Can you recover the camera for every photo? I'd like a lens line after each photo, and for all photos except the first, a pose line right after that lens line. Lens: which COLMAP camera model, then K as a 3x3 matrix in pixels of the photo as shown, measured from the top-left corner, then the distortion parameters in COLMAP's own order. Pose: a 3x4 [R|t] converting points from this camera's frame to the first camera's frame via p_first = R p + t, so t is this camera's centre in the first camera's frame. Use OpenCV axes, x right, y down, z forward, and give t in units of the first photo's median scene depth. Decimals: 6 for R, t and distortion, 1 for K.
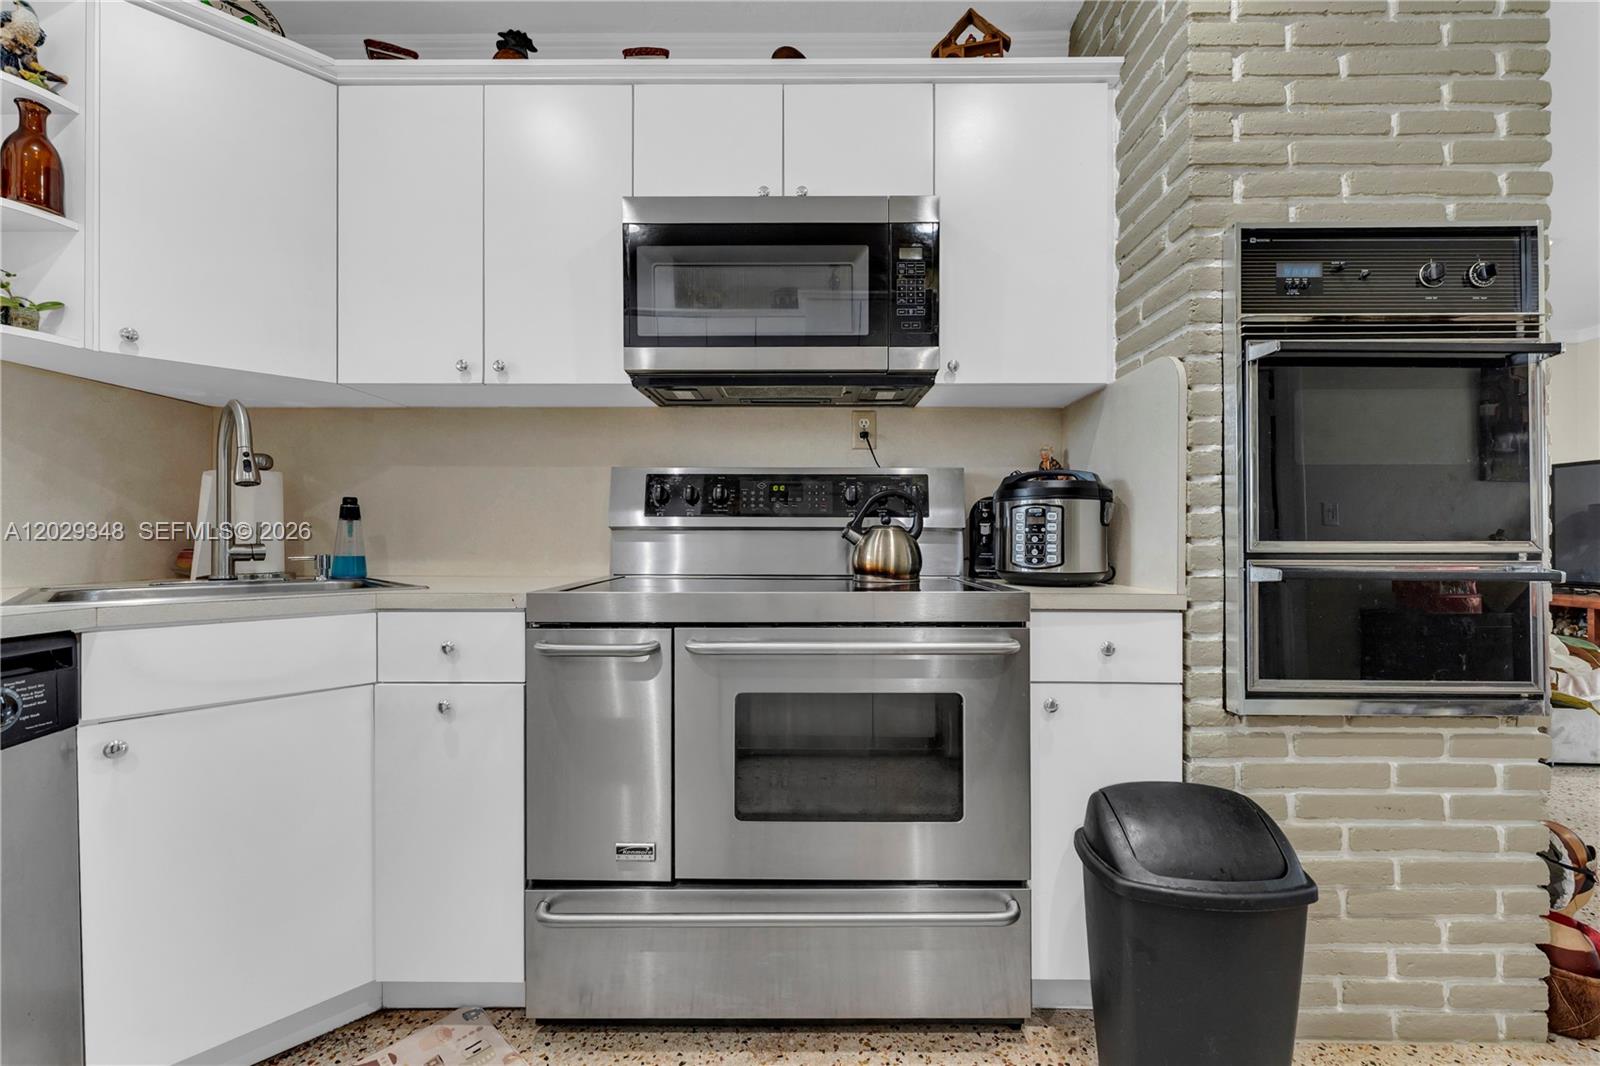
lens RADIAL K [[659.3, 0, 802.3], [0, 659.3, 537.9], [0, 0, 1]] dist [0.002927, -0.000394]
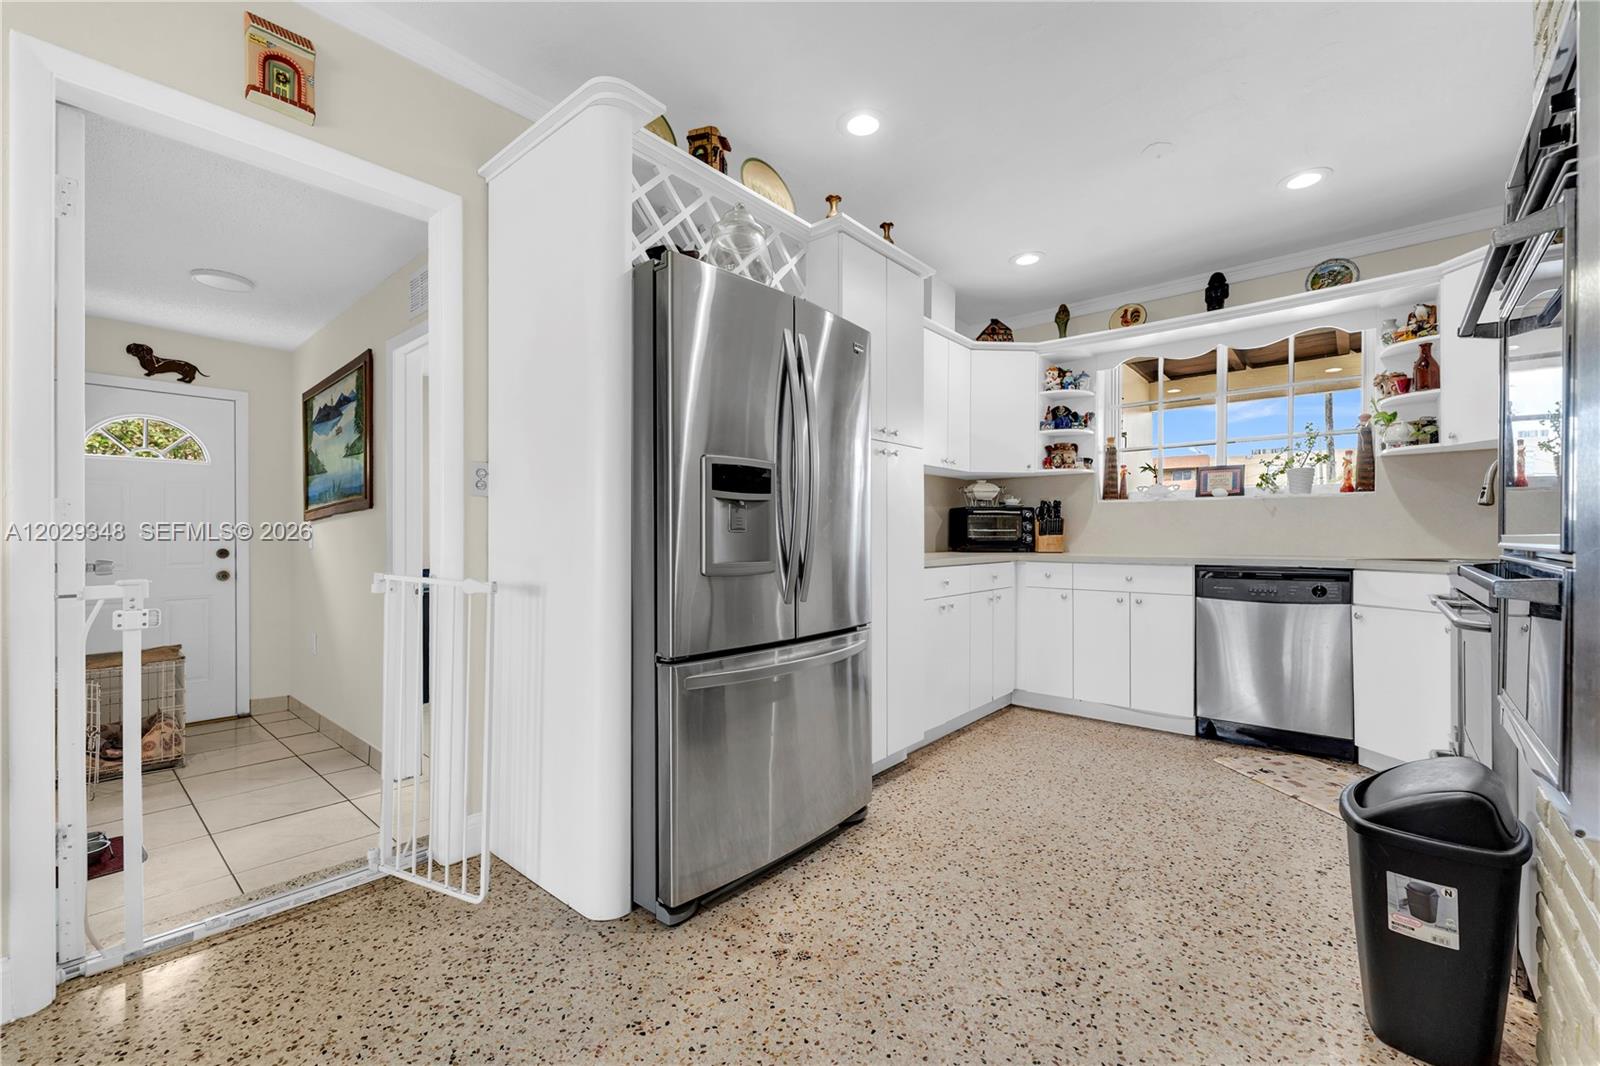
lens RADIAL K [[659.3, 0, 797.1], [0, 659.3, 535.3], [0, 0, 1]] dist [0.002927, -0.000394]
pose [[-0.652393, -0.001981, -0.757879, 1.938225], [0.002756, 0.999984, -0.004986, 0.007532], [0.757876, -0.005341, -0.652377, 0.826368]]
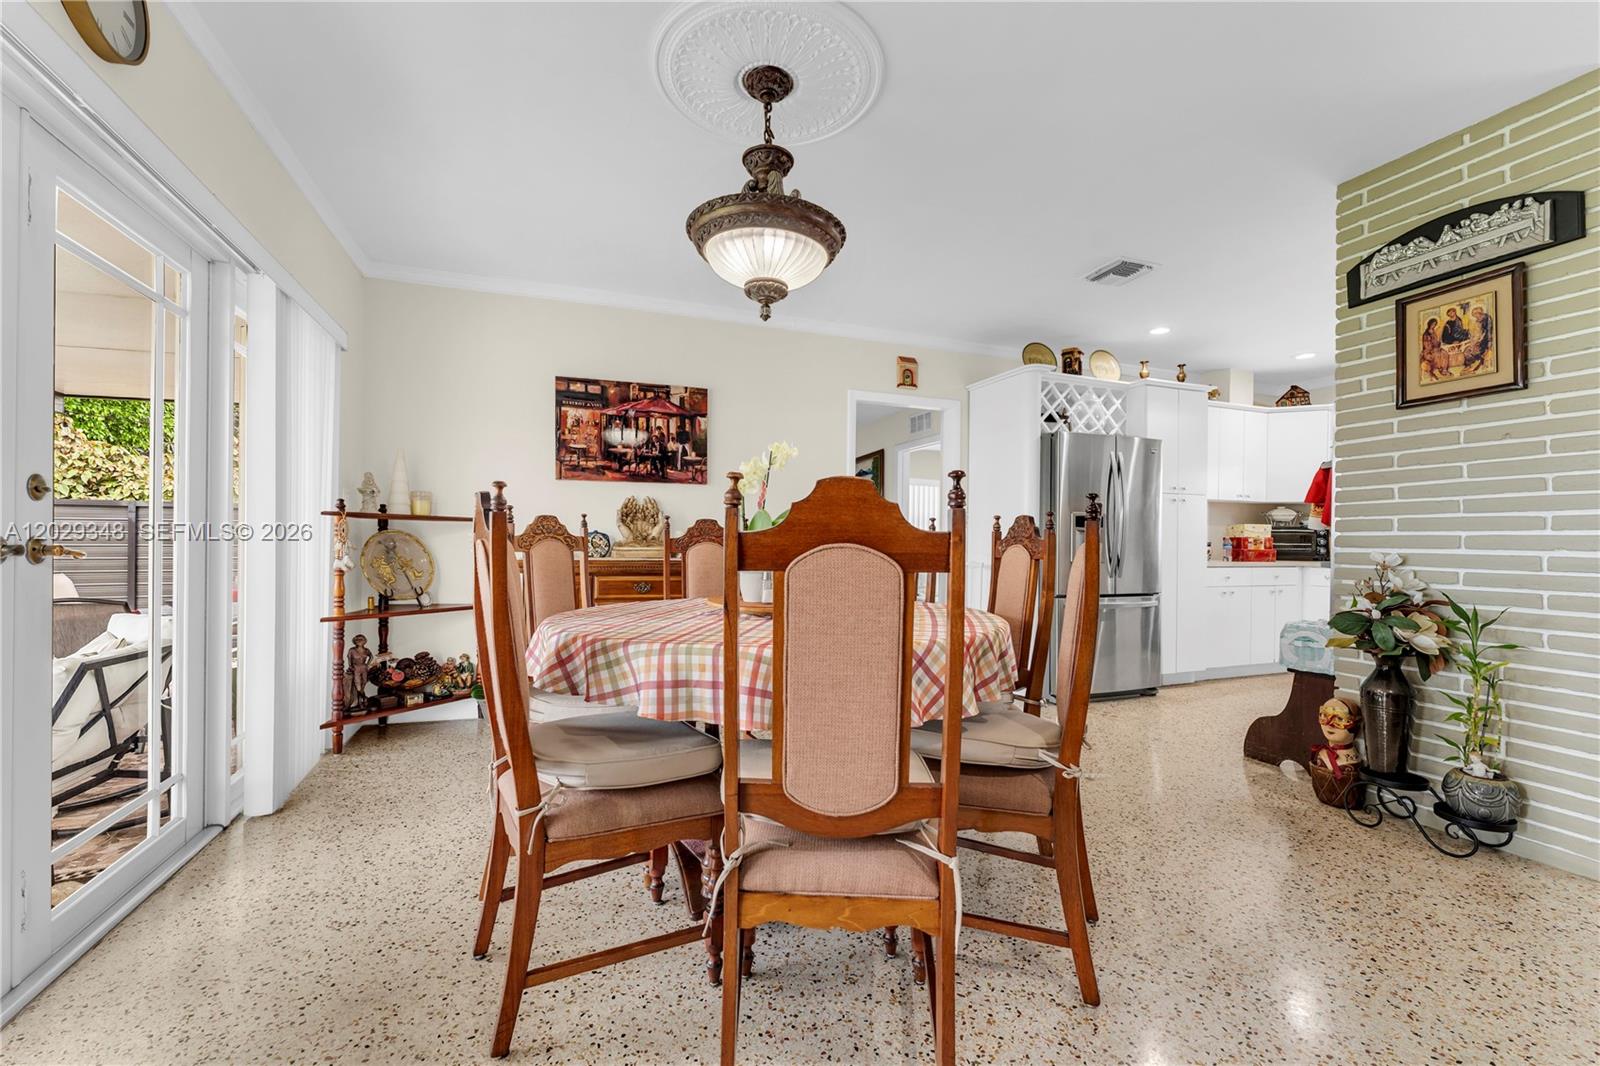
lens RADIAL K [[659.3, 0, 796.9], [0, 659.3, 537.9], [0, 0, 1]] dist [0.002927, -0.000394]
pose [[-0.932227, -0.012838, -0.361647, 3.424318], [-0.010223, 0.999906, -0.009144, 0.003143], [0.361730, -0.004827, -0.932270, 2.286271]]
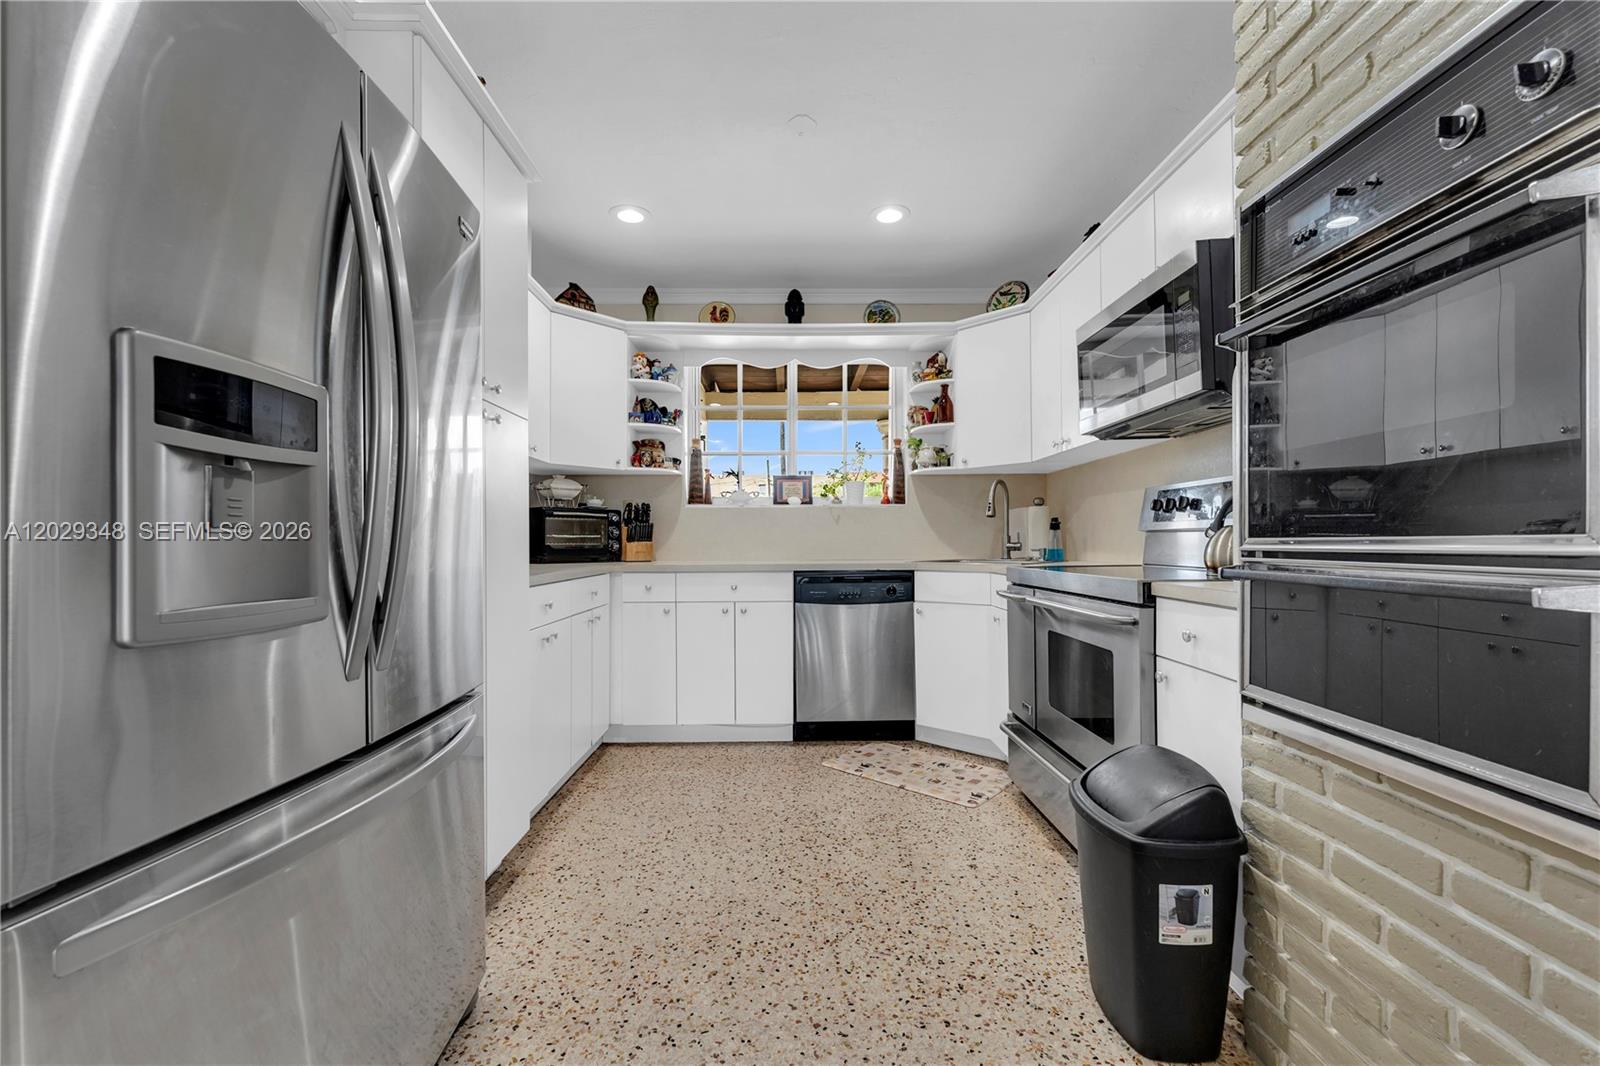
lens RADIAL K [[659.3, 0, 805.0], [0, 659.3, 541.3], [0, 0, 1]] dist [0.002927, -0.000394]
pose [[0.023002, -0.003230, -0.999730, 1.576049], [0.008889, 0.999956, -0.003026, 0.006946], [0.999696, -0.008817, 0.023030, 0.334454]]
